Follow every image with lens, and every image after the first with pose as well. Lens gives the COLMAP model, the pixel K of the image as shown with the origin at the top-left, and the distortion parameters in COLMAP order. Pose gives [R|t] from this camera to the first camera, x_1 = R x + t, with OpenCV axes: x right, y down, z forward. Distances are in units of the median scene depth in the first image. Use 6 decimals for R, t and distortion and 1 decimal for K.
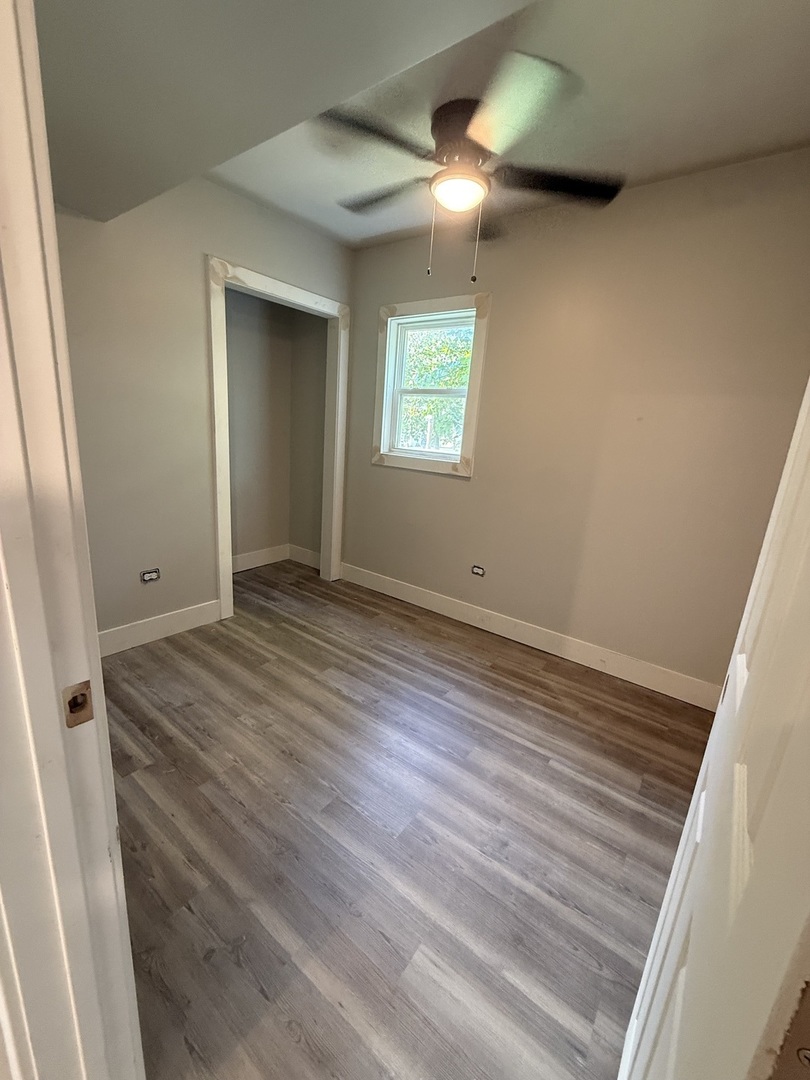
lens RADIAL K [[431.2, 0, 403.0], [0, 431.2, 539.7], [0, 0, 1]] dist [0.000040, -0.000443]
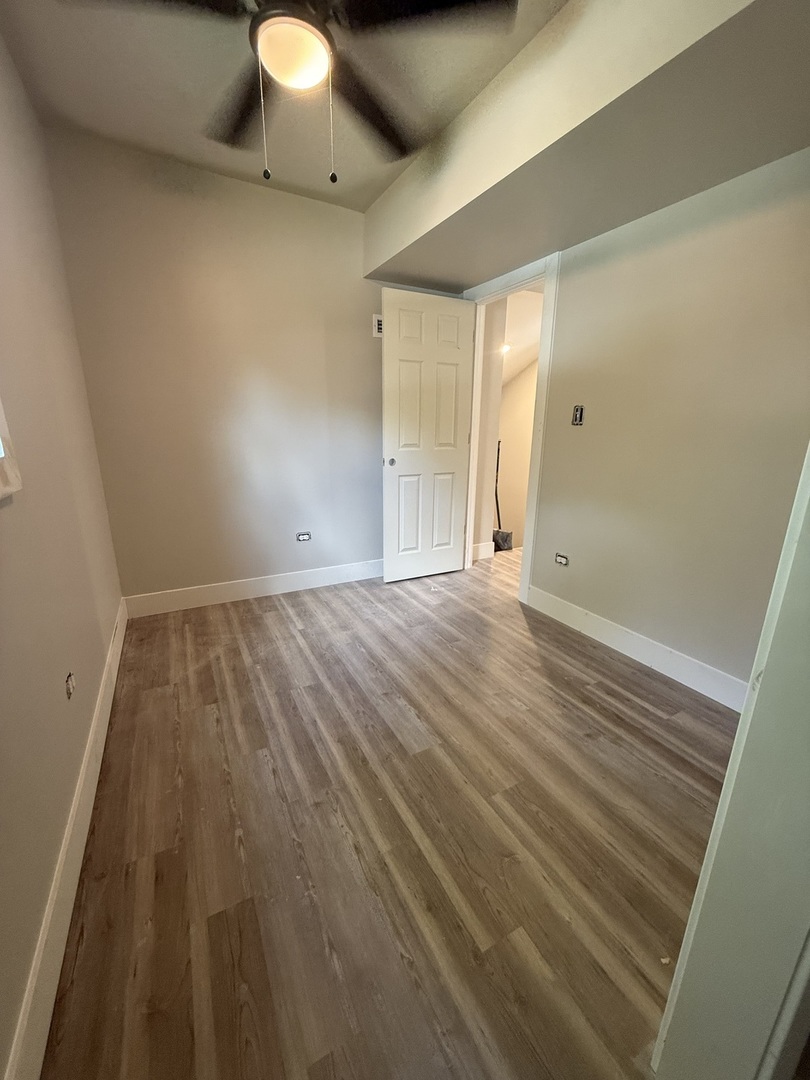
lens RADIAL K [[431.2, 0, 406.7], [0, 431.2, 539.9], [0, 0, 1]] dist [0.000040, -0.000443]
pose [[-0.903679, -0.190061, 0.383720, -0.359447], [0.031419, 0.864257, 0.502069, -0.343969], [-0.427056, 0.465765, -0.775039, 1.398567]]
